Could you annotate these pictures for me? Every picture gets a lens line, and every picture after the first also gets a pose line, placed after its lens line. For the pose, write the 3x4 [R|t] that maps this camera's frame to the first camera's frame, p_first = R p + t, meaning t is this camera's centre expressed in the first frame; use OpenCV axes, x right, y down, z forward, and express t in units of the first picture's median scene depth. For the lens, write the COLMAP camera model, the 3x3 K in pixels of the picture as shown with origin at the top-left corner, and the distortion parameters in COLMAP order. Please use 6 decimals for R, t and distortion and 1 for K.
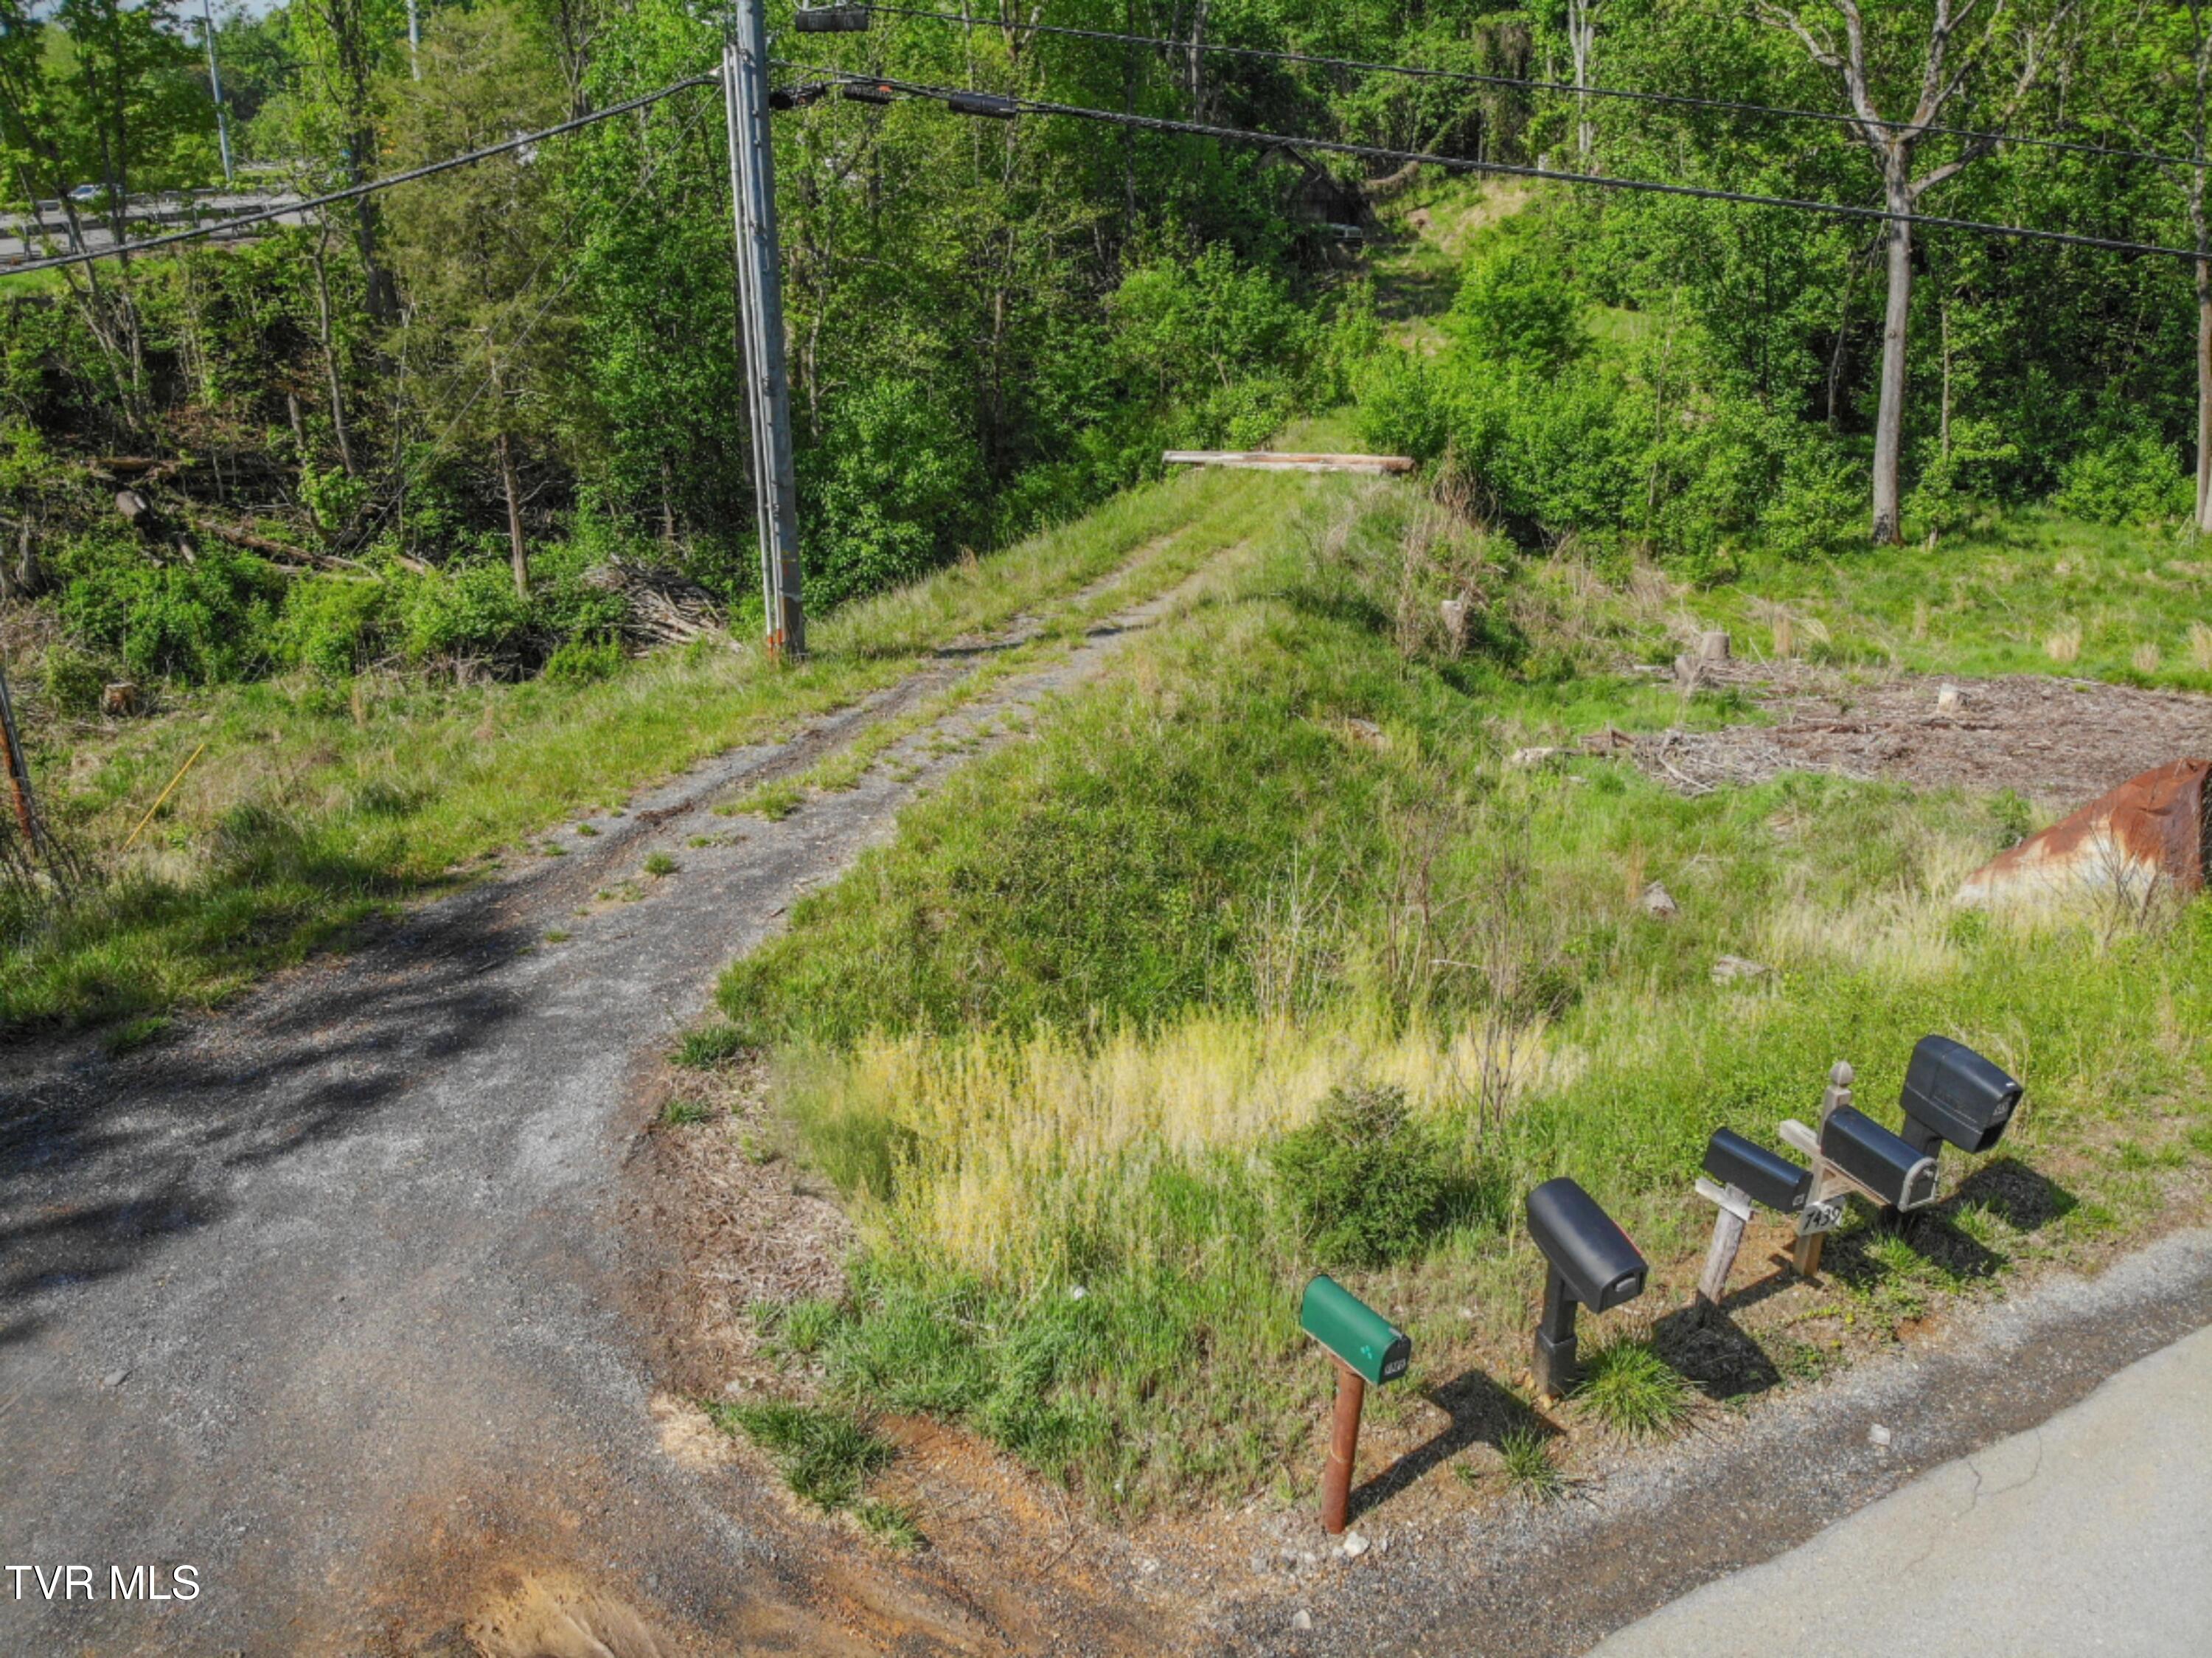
lens RADIAL K [[1613.0, 0, 1105.5], [0, 1613.0, 827.8], [0, 0, 1]] dist [0.078312, -0.198586]
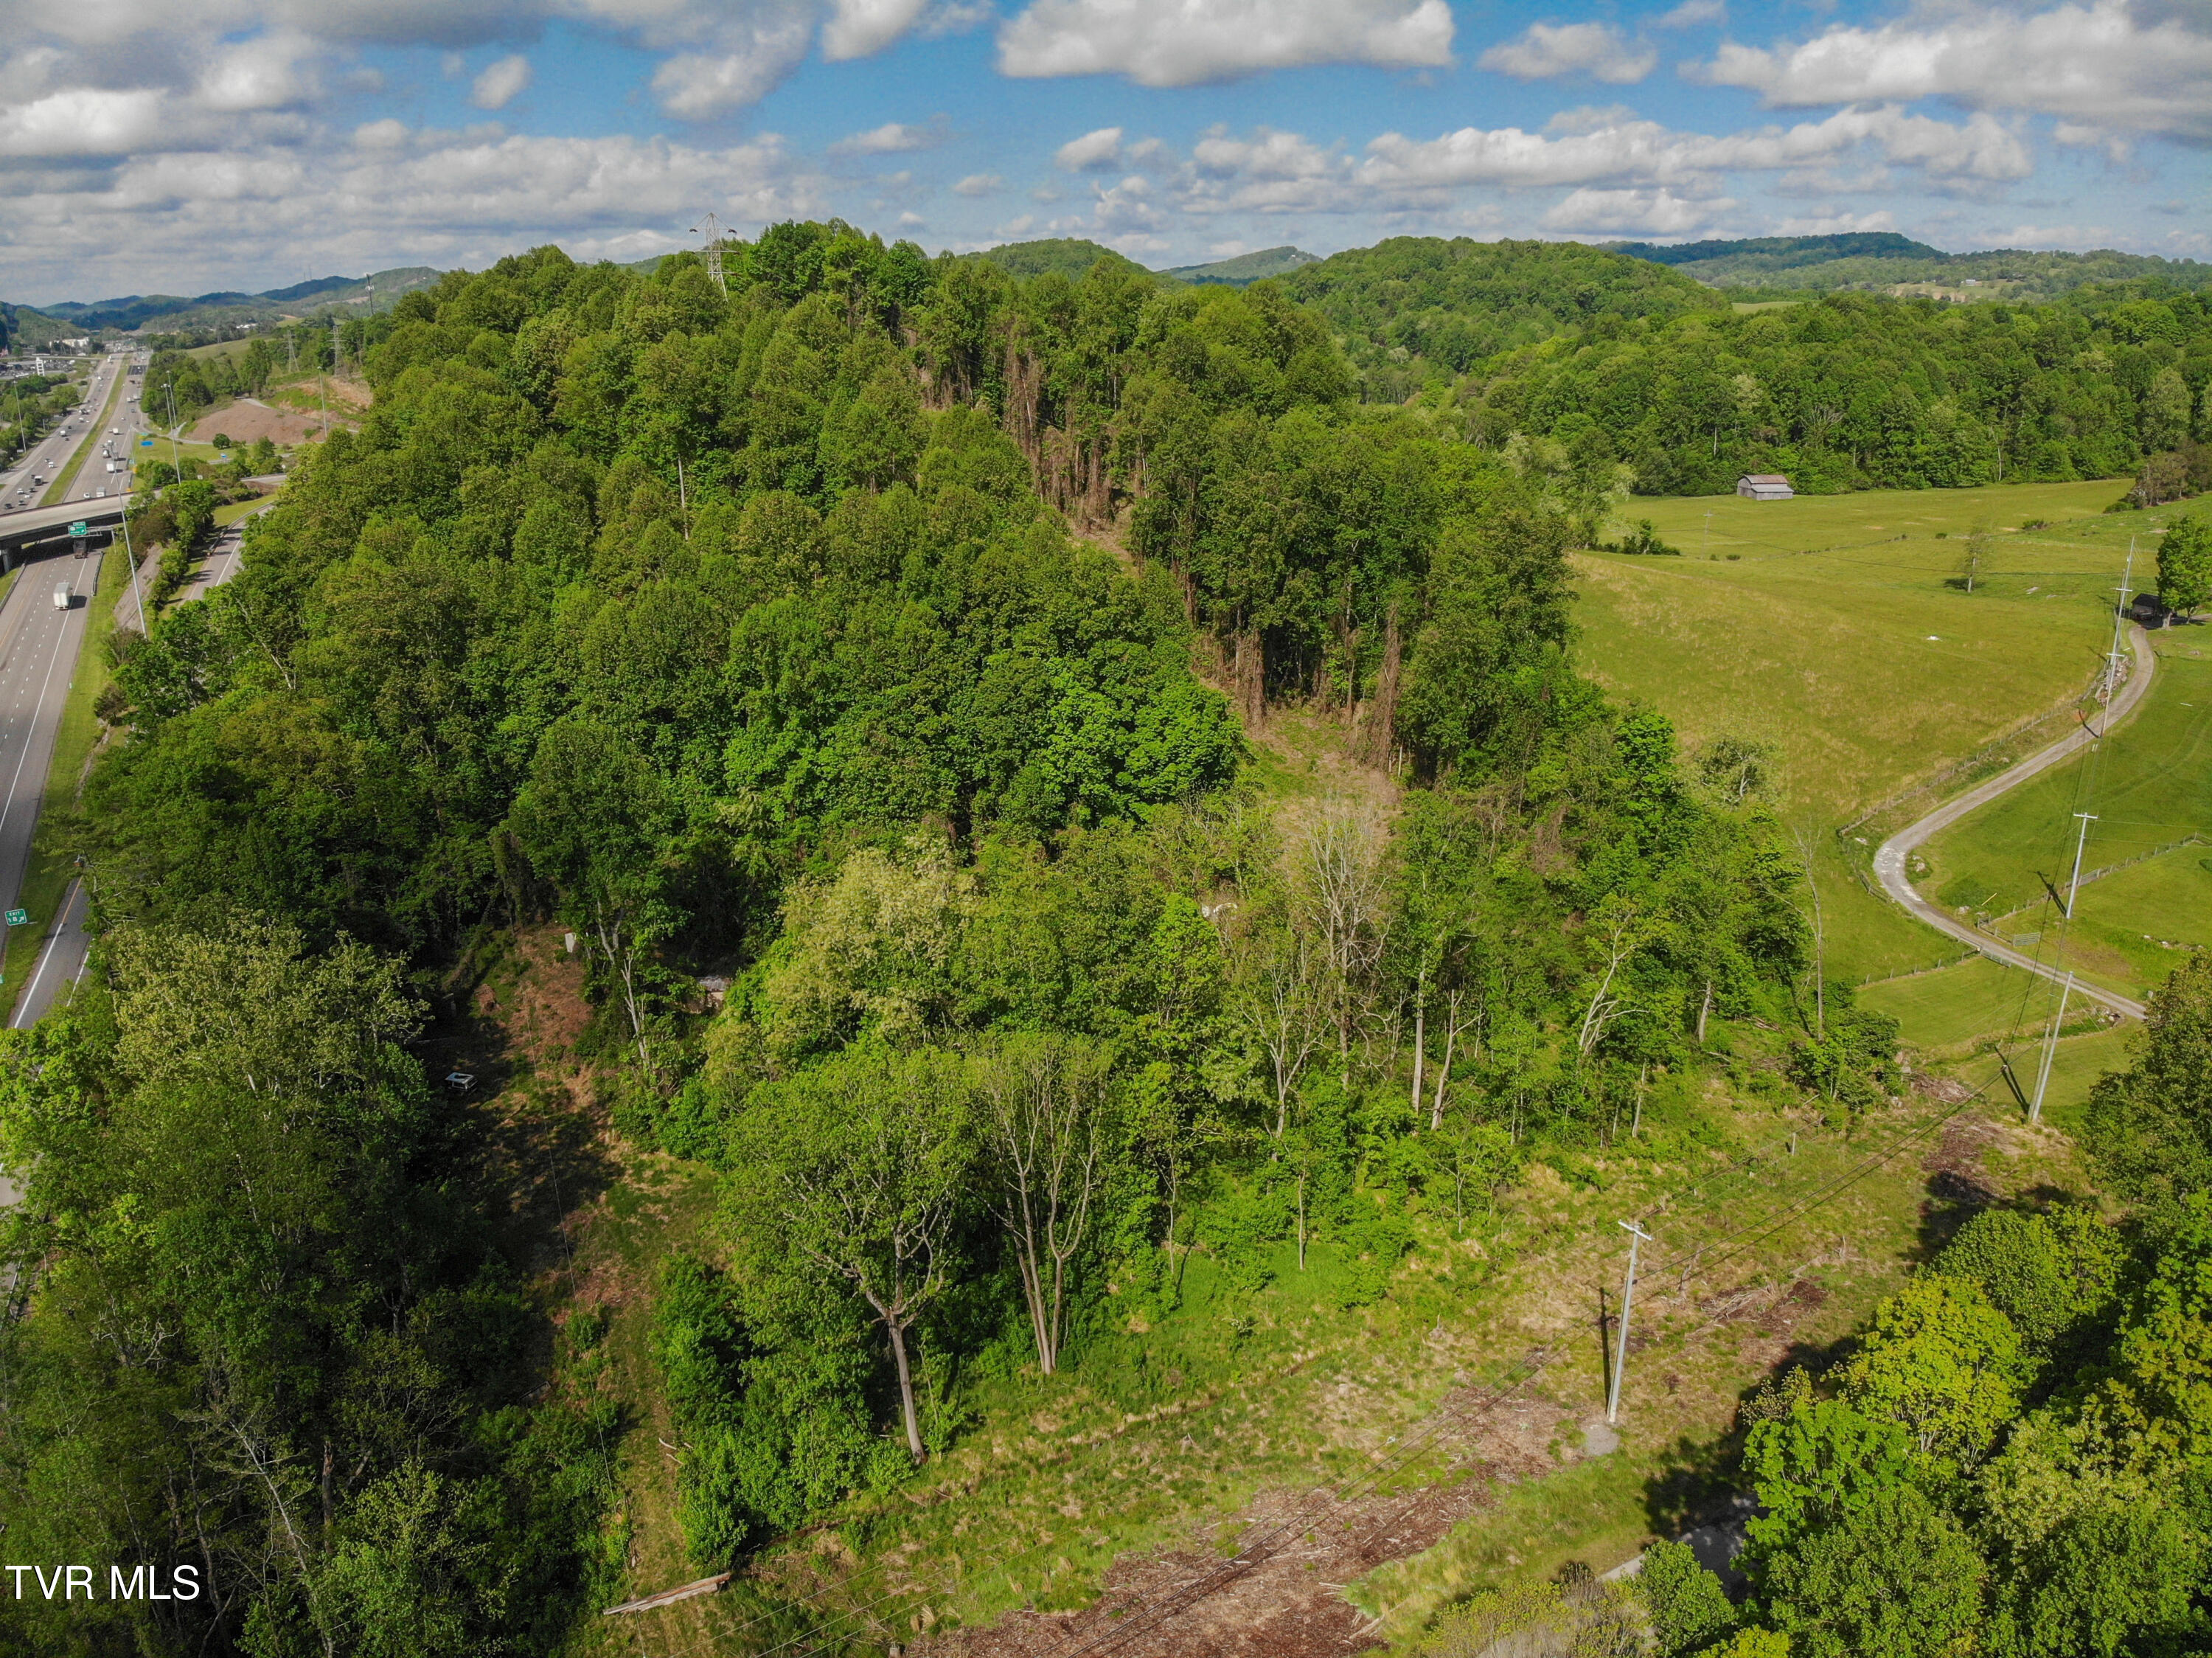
lens RADIAL K [[1610.5, 0, 1114.2], [0, 1610.5, 822.7], [0, 0, 1]] dist [0.126089, -0.291127]
pose [[0.781838, -0.182812, 0.596078, -0.444434], [0.246043, 0.968922, -0.025559, -0.881027], [-0.572881, 0.166643, 0.802520, -1.006602]]
